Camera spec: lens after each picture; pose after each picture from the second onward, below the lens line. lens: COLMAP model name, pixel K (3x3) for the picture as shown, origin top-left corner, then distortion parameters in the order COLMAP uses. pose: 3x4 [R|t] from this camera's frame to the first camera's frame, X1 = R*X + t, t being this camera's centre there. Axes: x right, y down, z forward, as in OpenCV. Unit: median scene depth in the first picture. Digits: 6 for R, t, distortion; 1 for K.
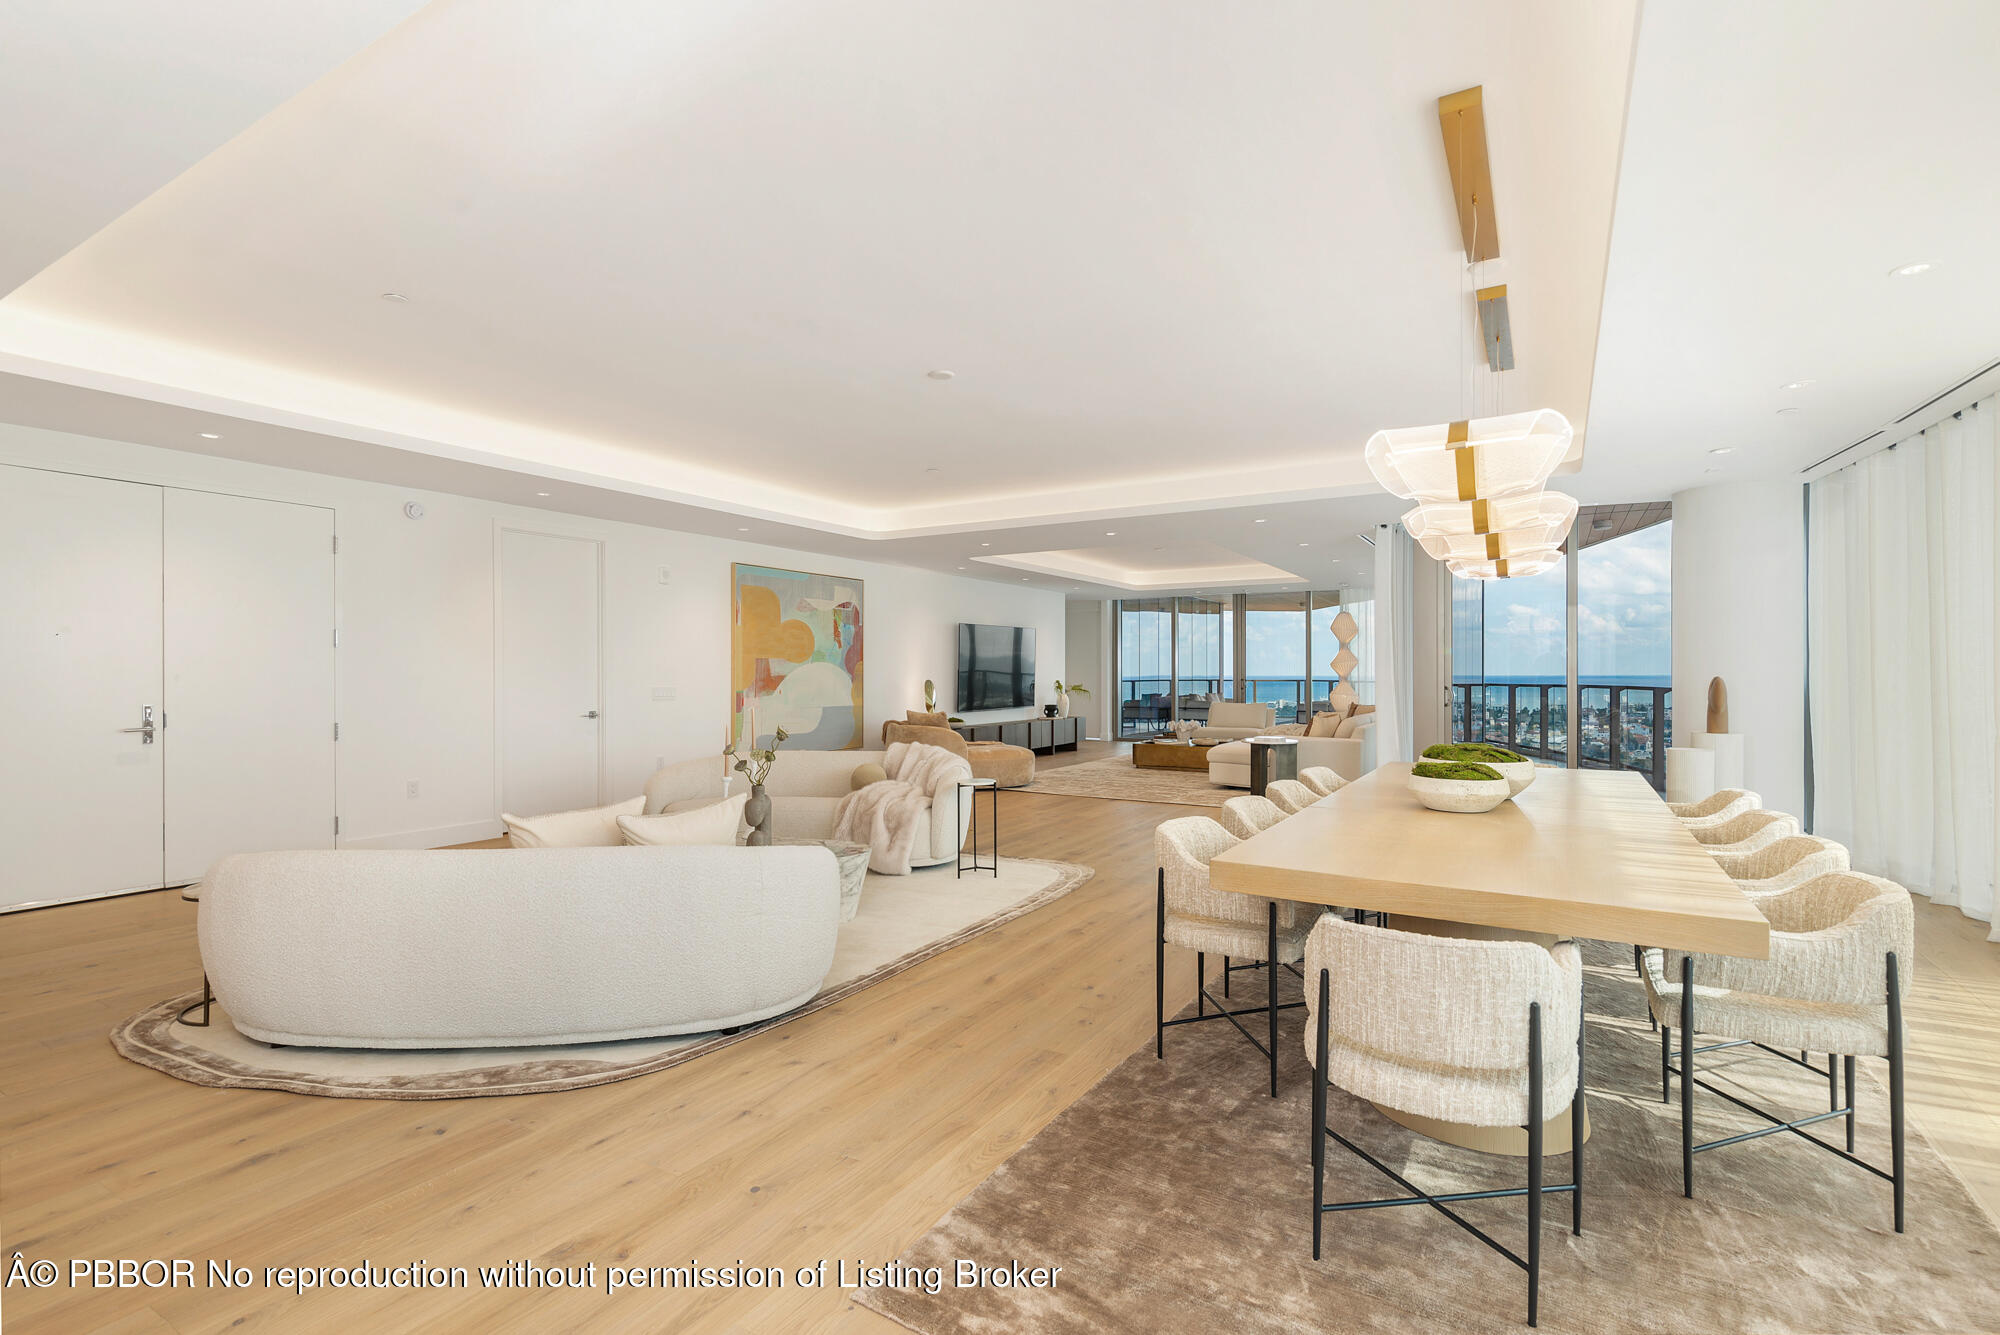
lens RADIAL K [[922.7, 0, 987.0], [0, 922.7, 659.4], [0, 0, 1]] dist [0.001068, -0.000450]
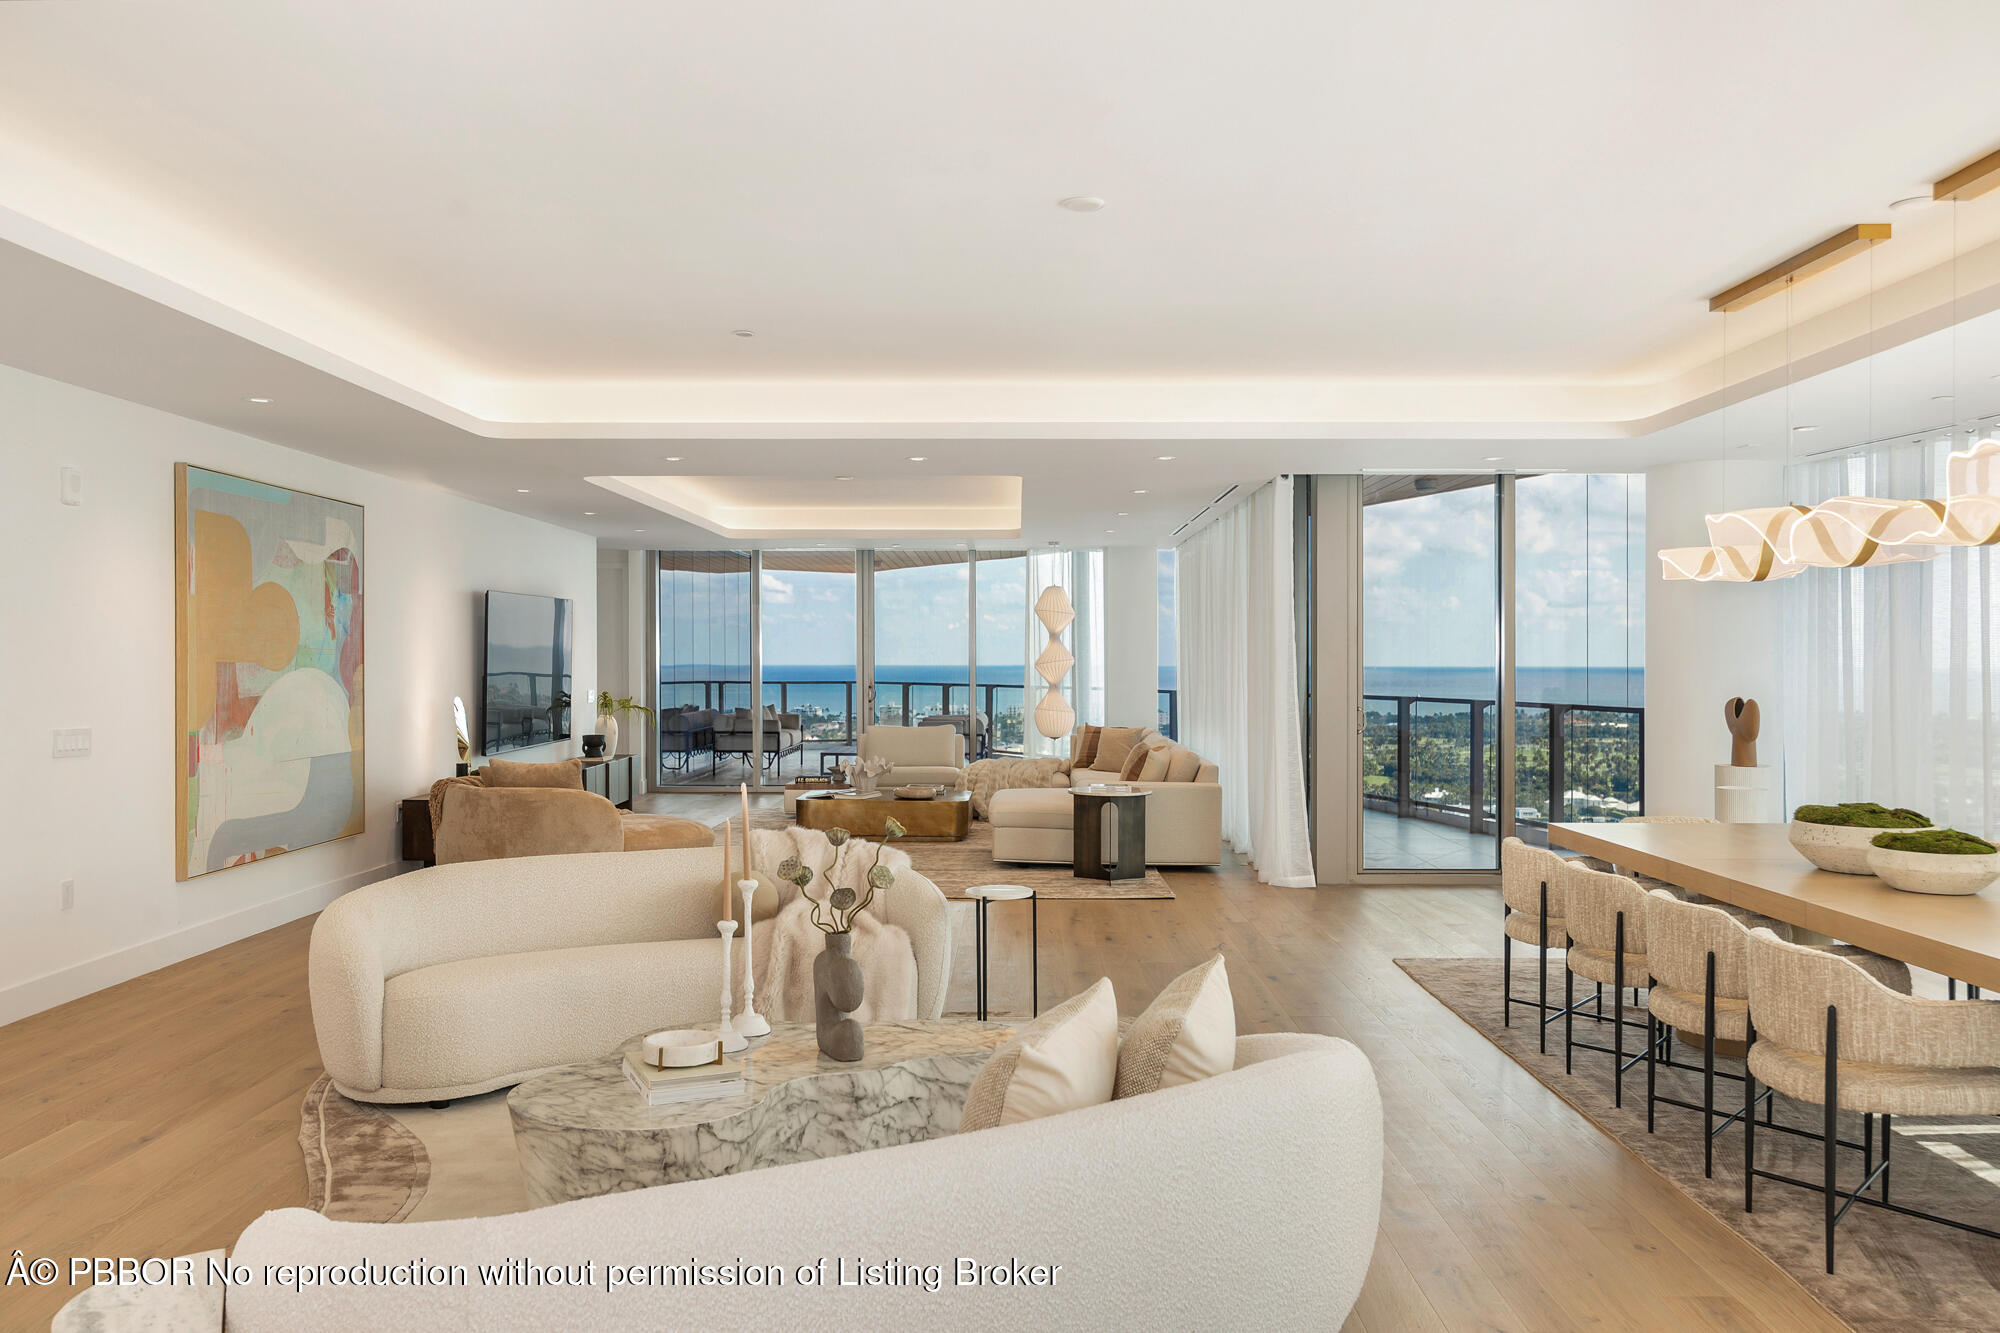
lens RADIAL K [[1544.8, 0, 1000.0], [0, 1544.8, 666.5], [0, 0, 1]] dist [-0.006978, -0.003740]
pose [[0.860635, -0.000122, 0.509222, -0.286384], [-0.009362, 0.999827, 0.016063, -0.014908], [-0.509136, -0.018592, 0.860485, 0.089415]]
